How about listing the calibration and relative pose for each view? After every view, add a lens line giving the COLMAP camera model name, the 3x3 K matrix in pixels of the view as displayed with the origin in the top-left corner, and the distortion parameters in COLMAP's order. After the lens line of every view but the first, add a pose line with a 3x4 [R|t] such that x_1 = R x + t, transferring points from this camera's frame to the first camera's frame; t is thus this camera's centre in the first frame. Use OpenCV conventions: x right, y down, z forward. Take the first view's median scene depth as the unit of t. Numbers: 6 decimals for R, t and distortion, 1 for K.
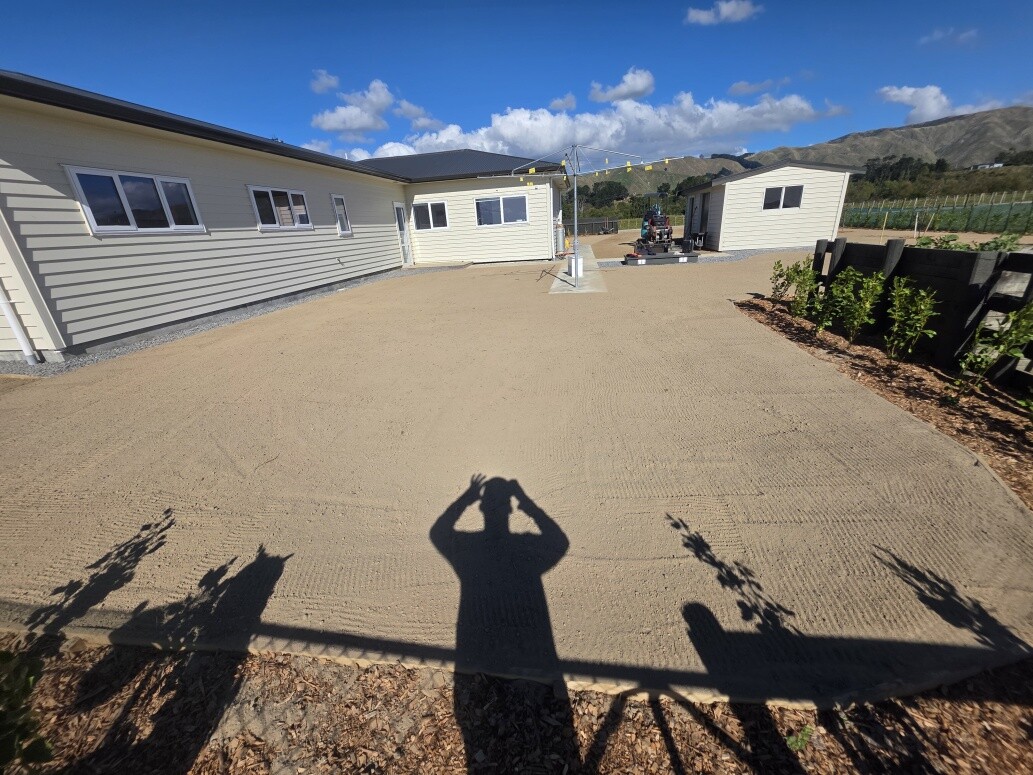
lens RADIAL K [[412.7, 0, 516.5], [0, 412.7, 387.5], [0, 0, 1]] dist [0.003563, -0.000171]
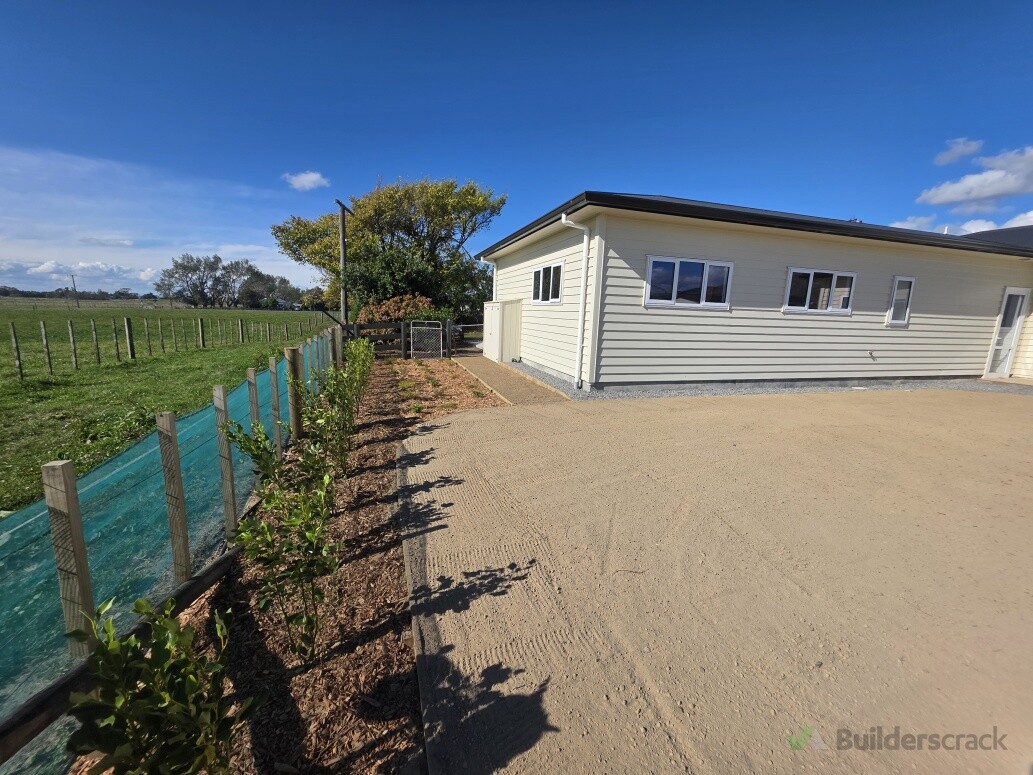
lens RADIAL K [[412.7, 0, 516.5], [0, 412.7, 387.5], [0, 0, 1]] dist [0.003563, -0.000171]
pose [[0.430156, 0.241229, -0.869928, -0.023396], [-0.386311, 0.920136, 0.064132, -0.059127], [0.815923, 0.308476, 0.488991, 0.121071]]
